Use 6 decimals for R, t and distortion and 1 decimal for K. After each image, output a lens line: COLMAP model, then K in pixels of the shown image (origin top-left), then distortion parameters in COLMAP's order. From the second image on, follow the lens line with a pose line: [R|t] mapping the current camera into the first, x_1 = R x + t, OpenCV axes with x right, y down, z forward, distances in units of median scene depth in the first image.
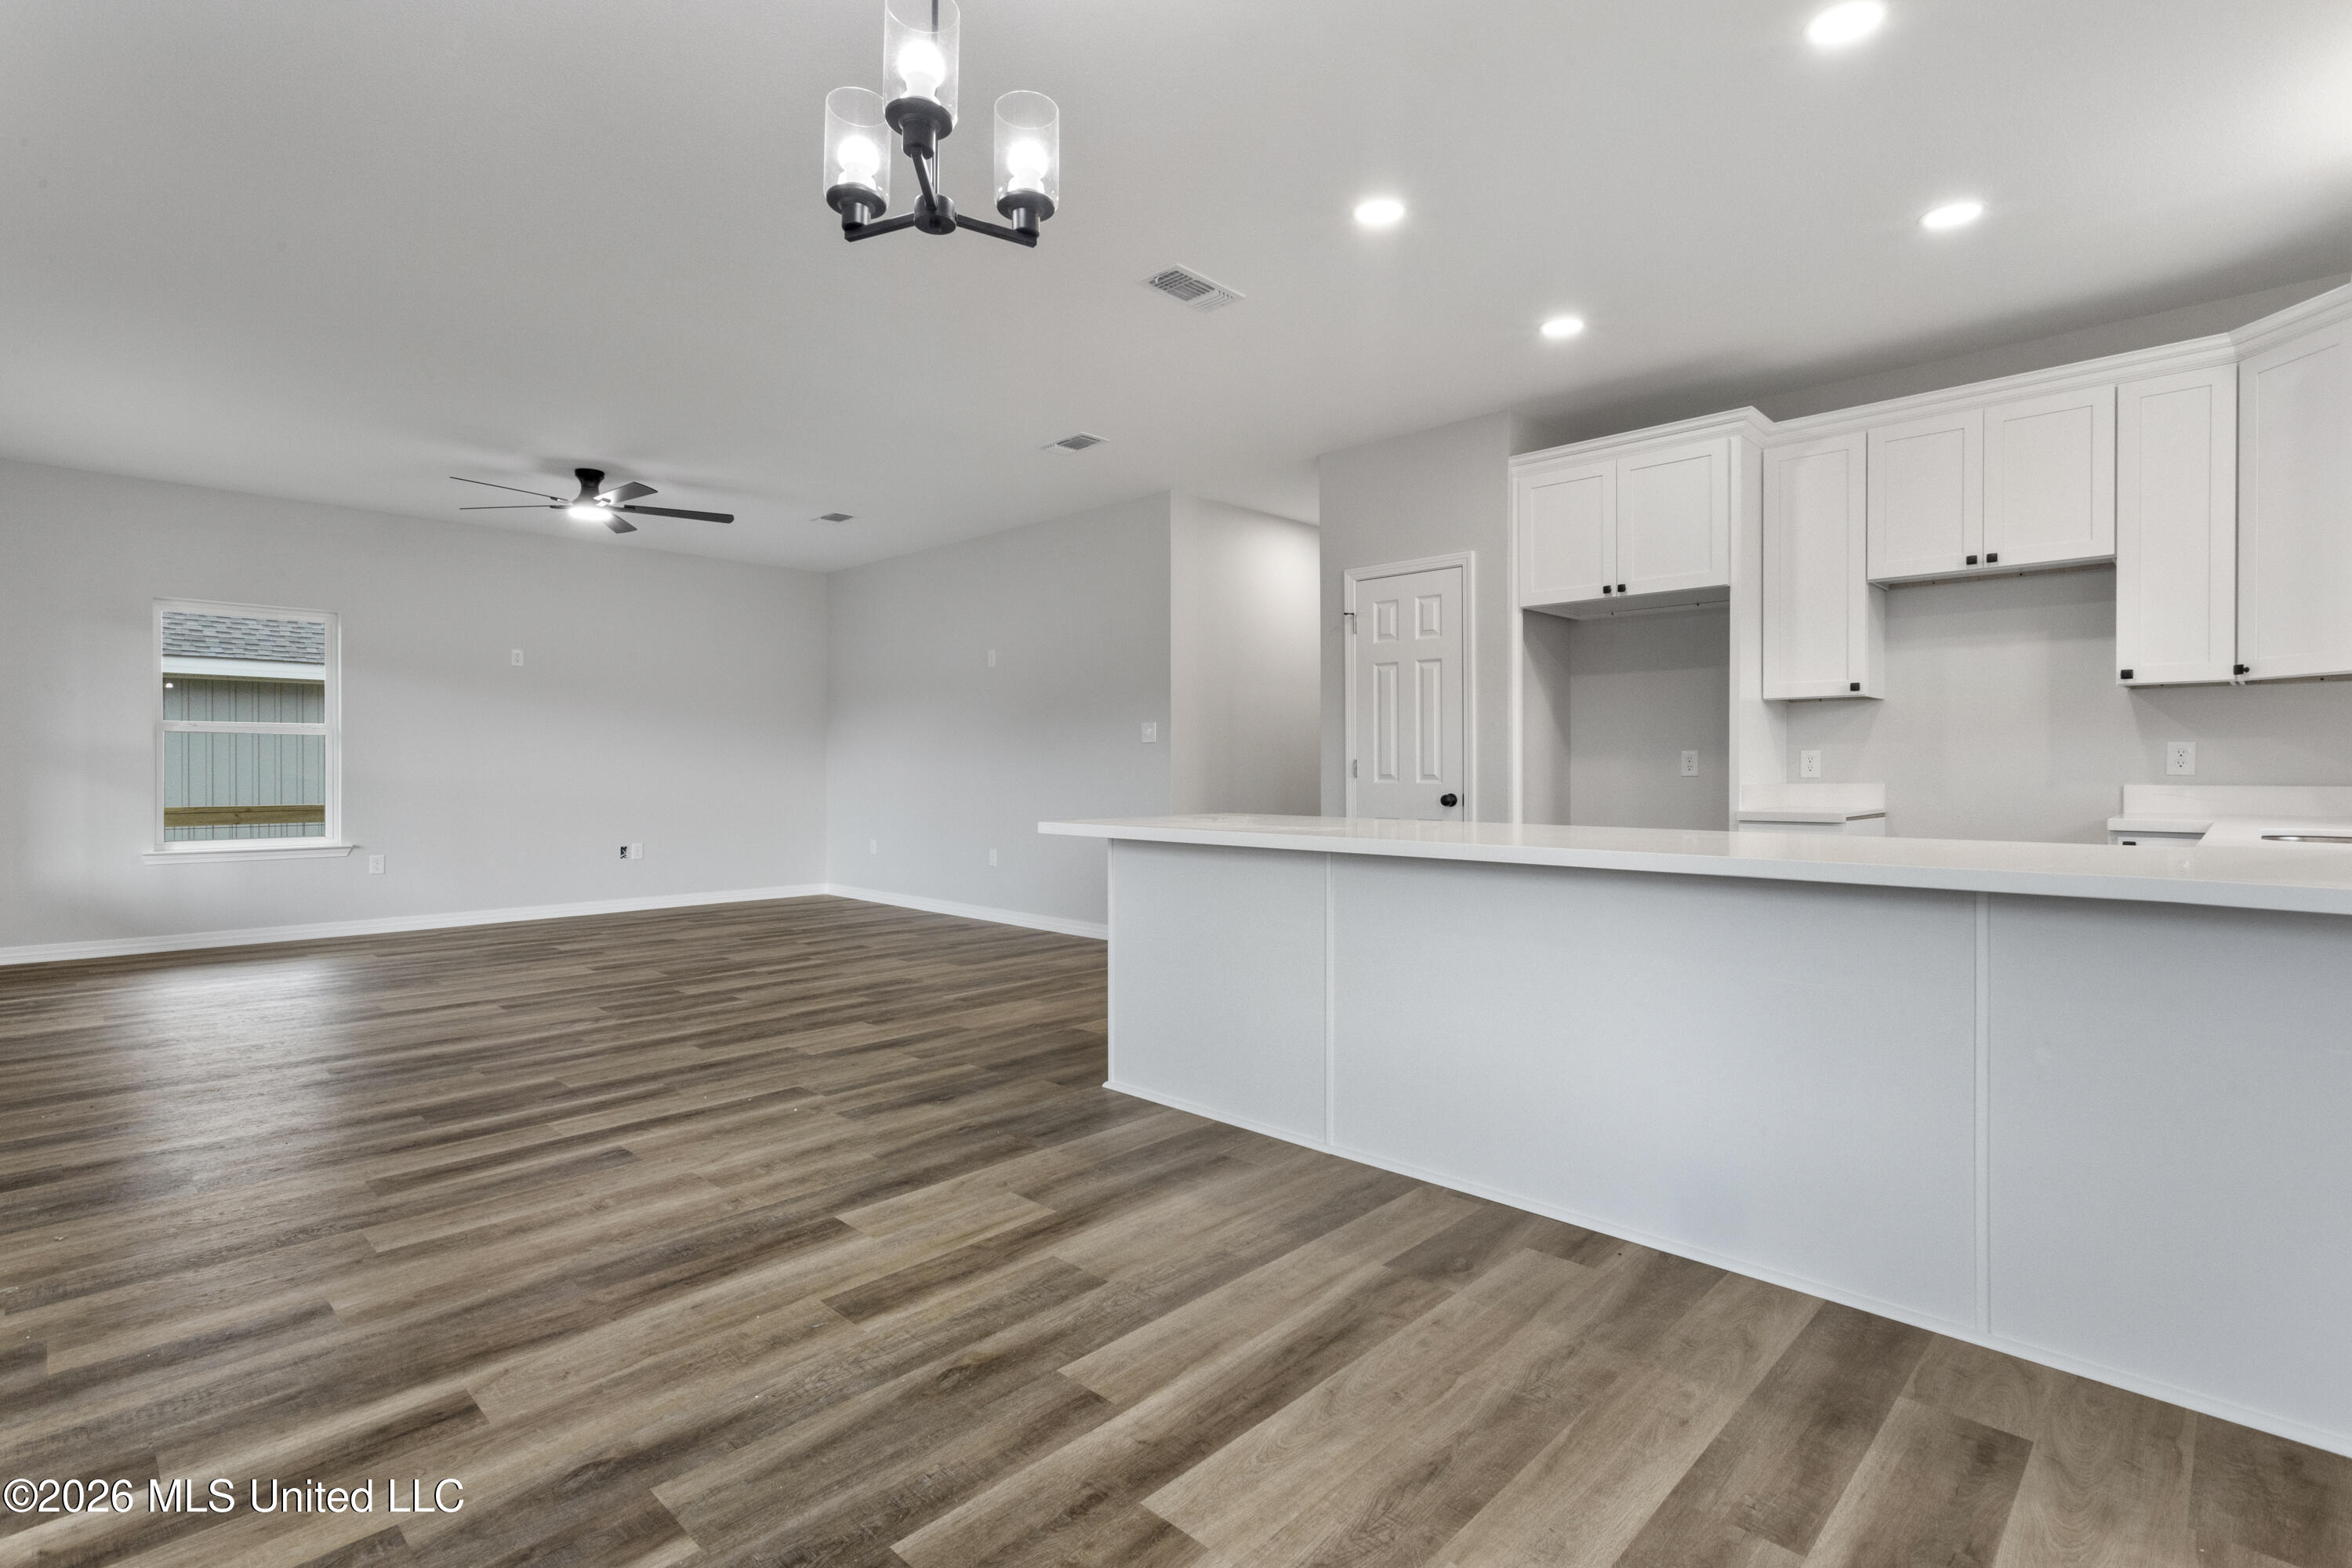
lens RADIAL K [[1114.5, 0, 1171.5], [0, 1114.5, 769.0], [0, 0, 1]] dist [0.003456, 0.002347]
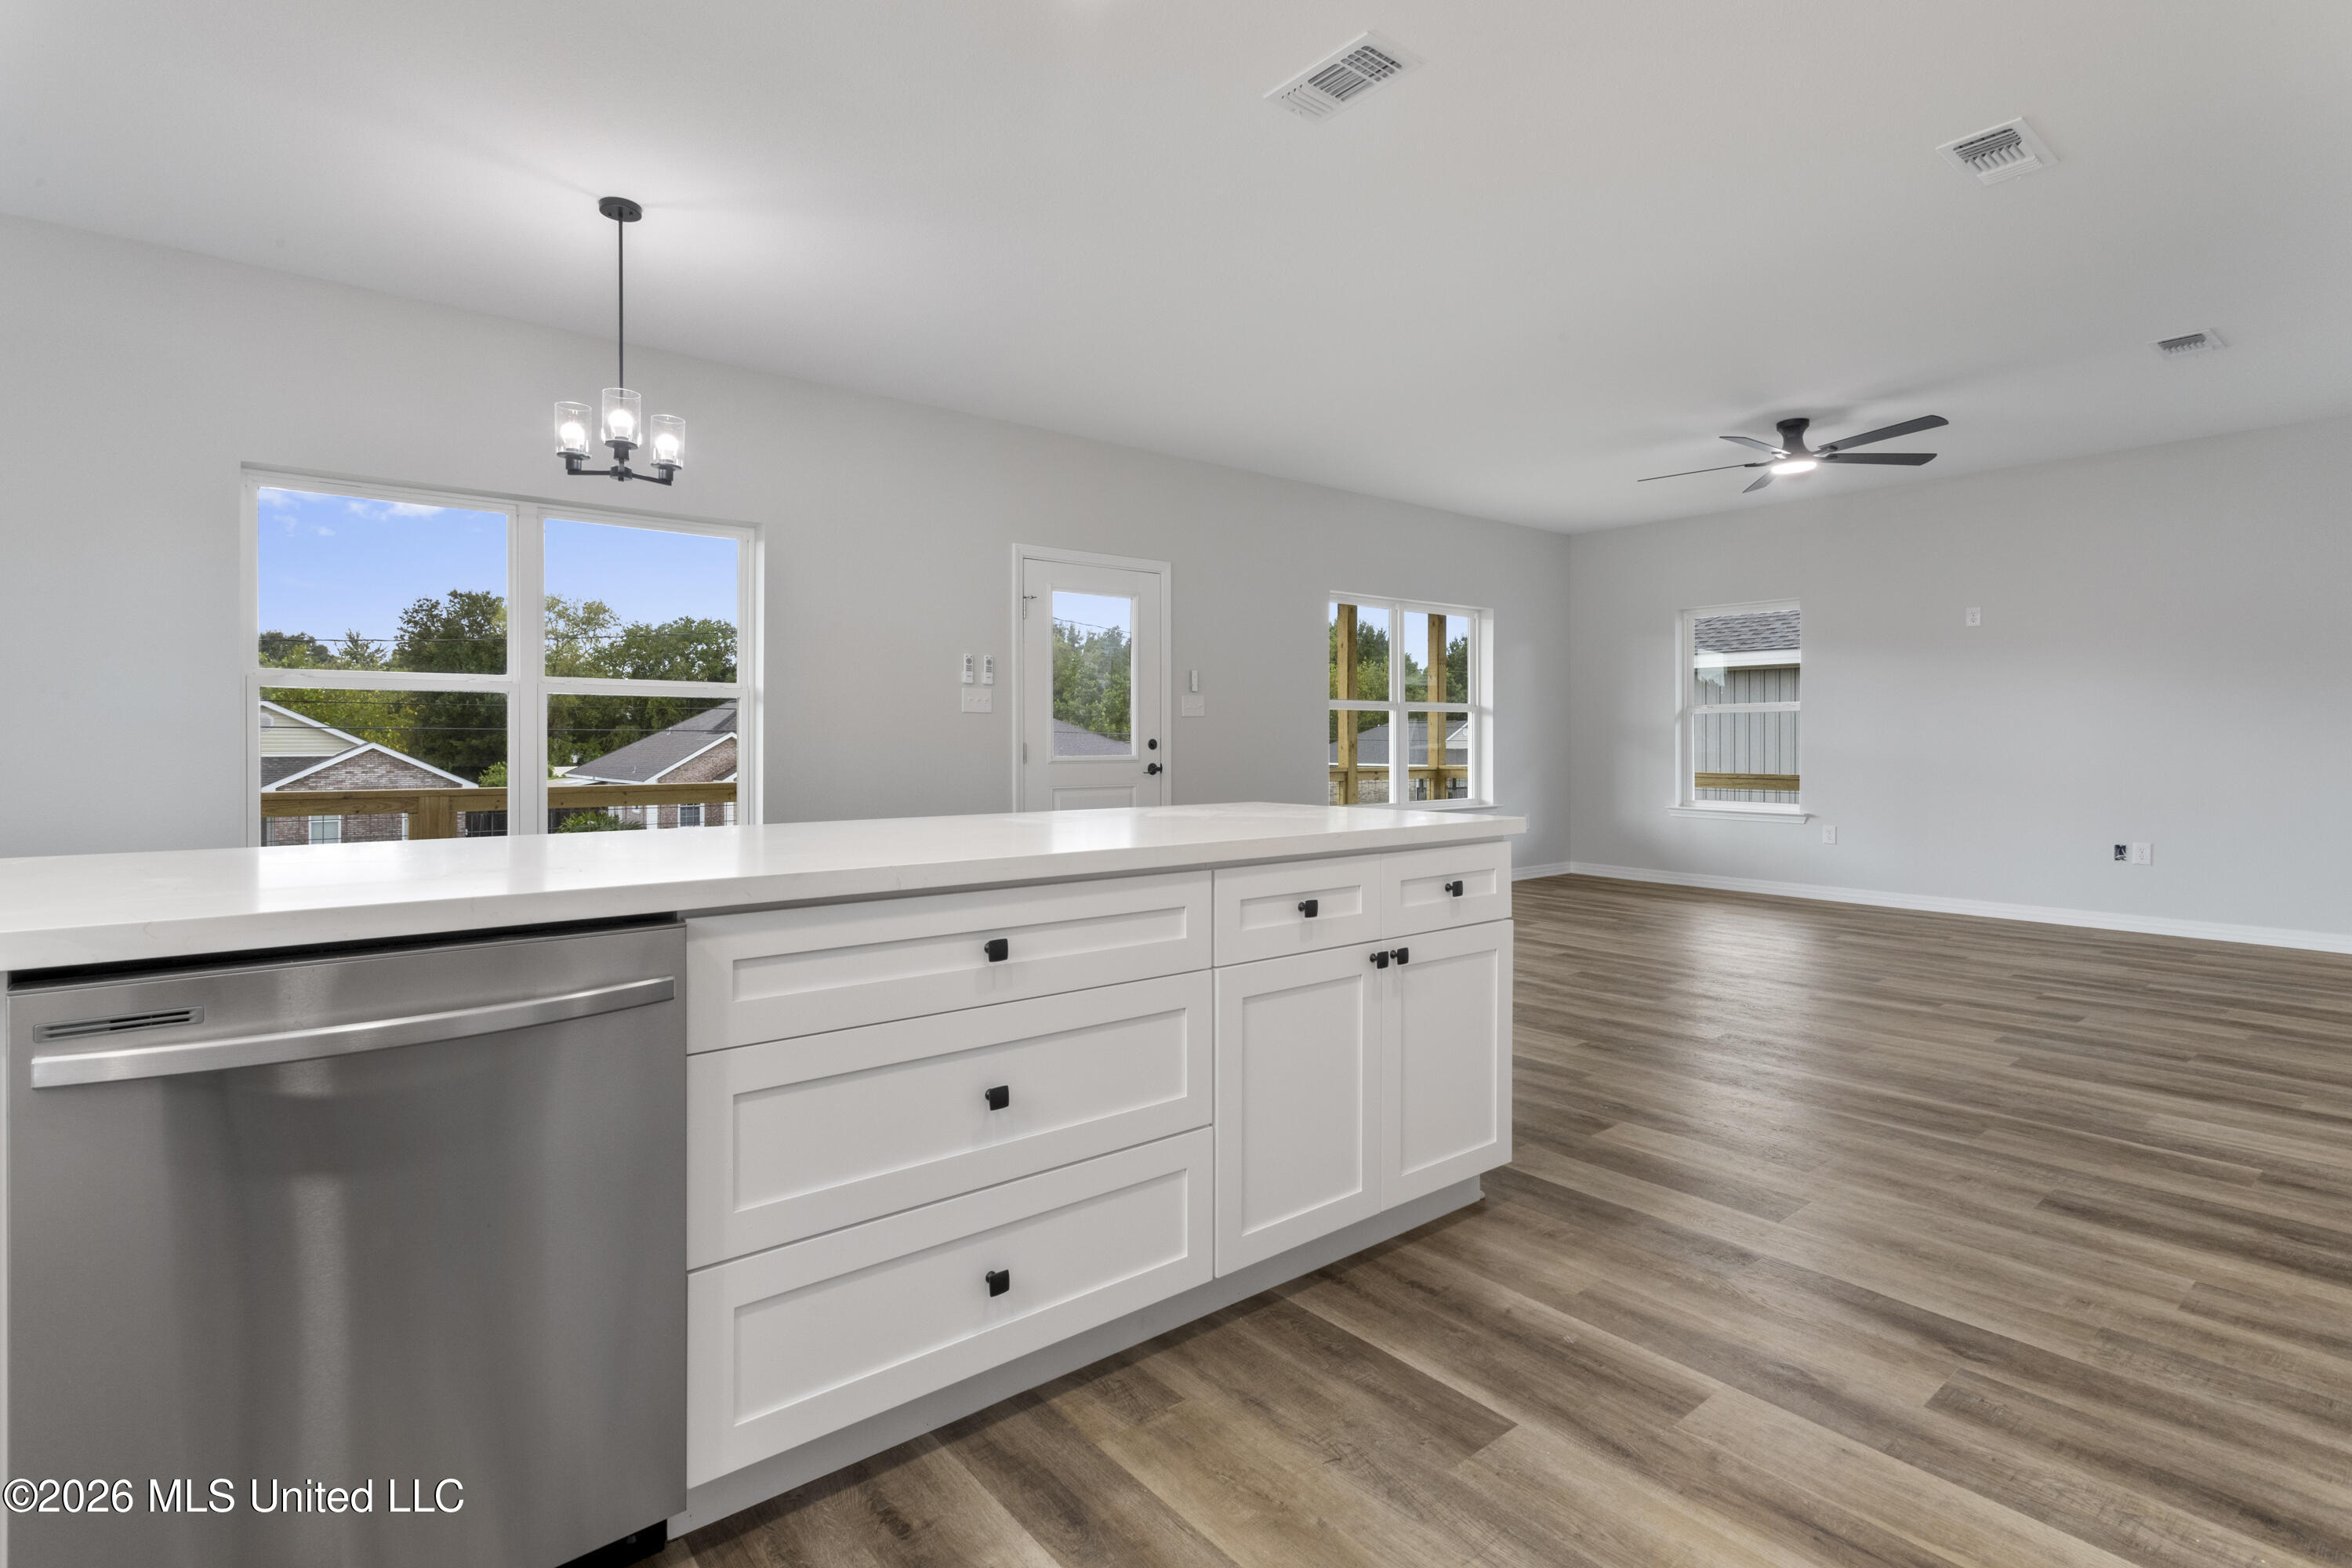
lens RADIAL K [[1114.5, 0, 1182.4], [0, 1114.5, 744.0], [0, 0, 1]] dist [0.003456, 0.002347]
pose [[-0.112752, 0.003243, -0.993618, 0.706878], [-0.001515, 0.999993, 0.003436, -0.002765], [0.993622, 0.001893, -0.112747, 0.928556]]
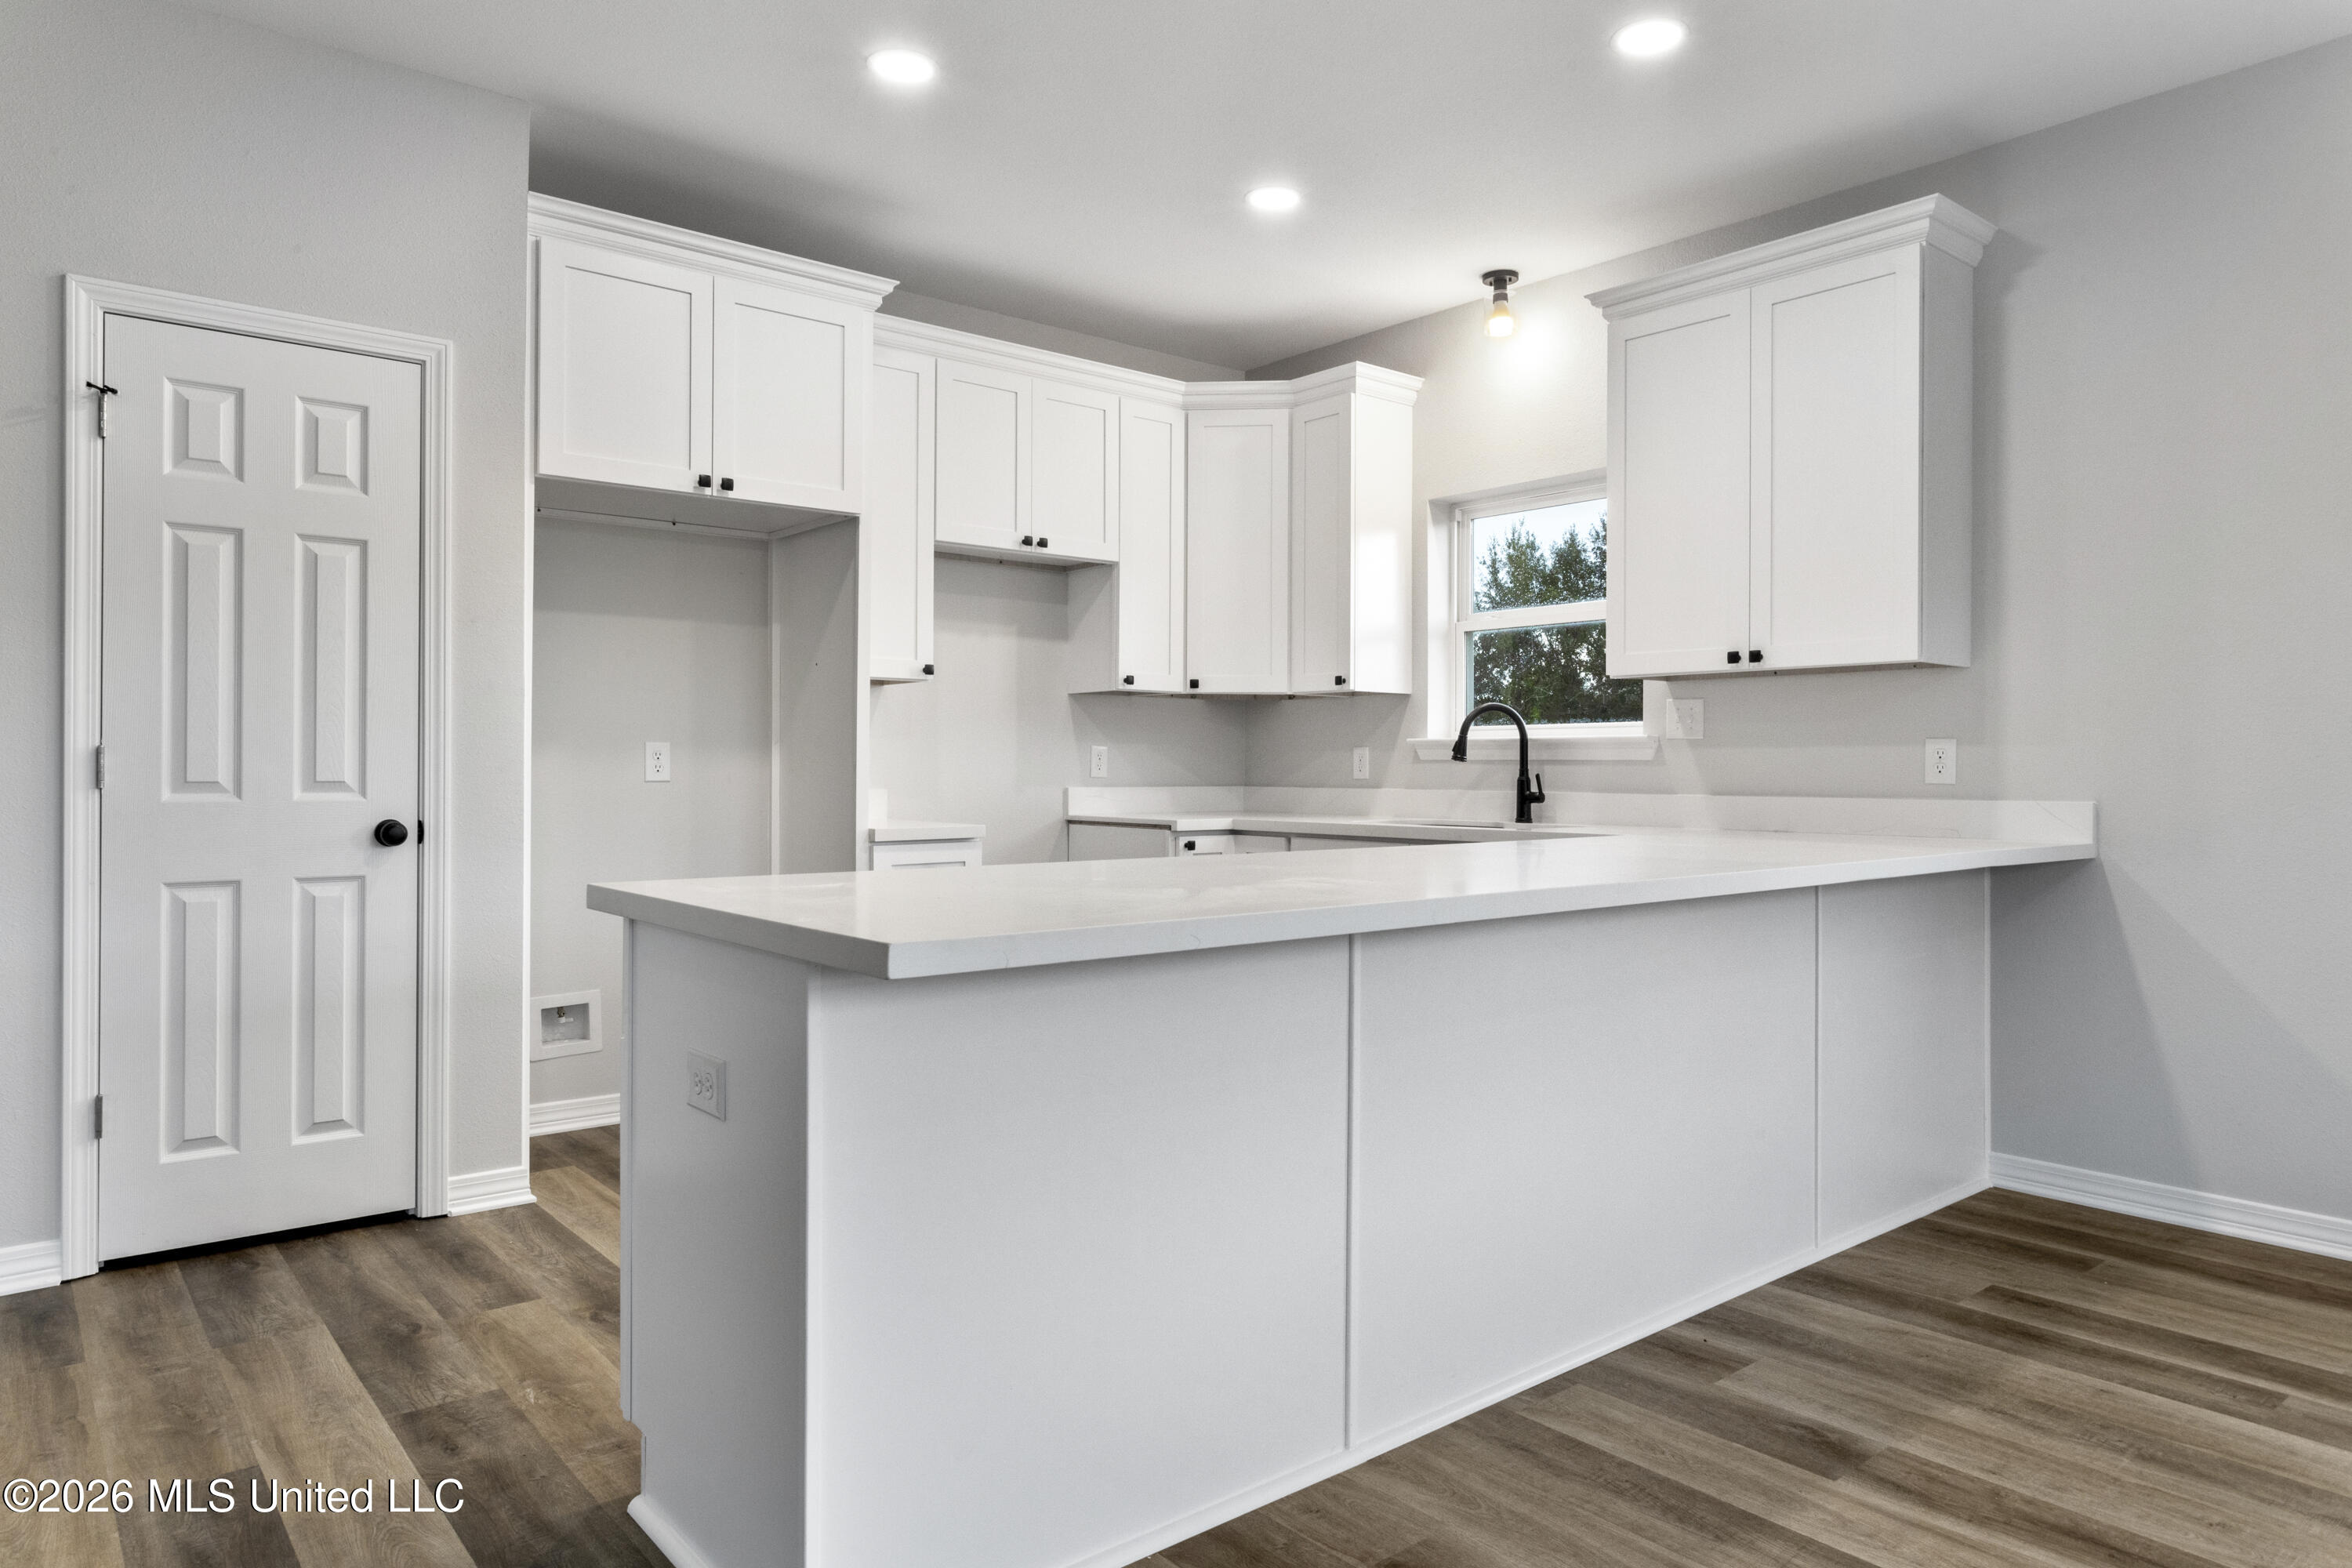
lens RADIAL K [[1447.3, 0, 1162.5], [0, 1447.3, 768.4], [0, 0, 1]] dist [-0.012132, 0.010119]
pose [[0.111106, 0.002544, 0.993805, -0.452650], [-0.002665, 0.999994, -0.002262, -0.000089], [-0.993805, -0.002397, 0.111112, 0.785677]]
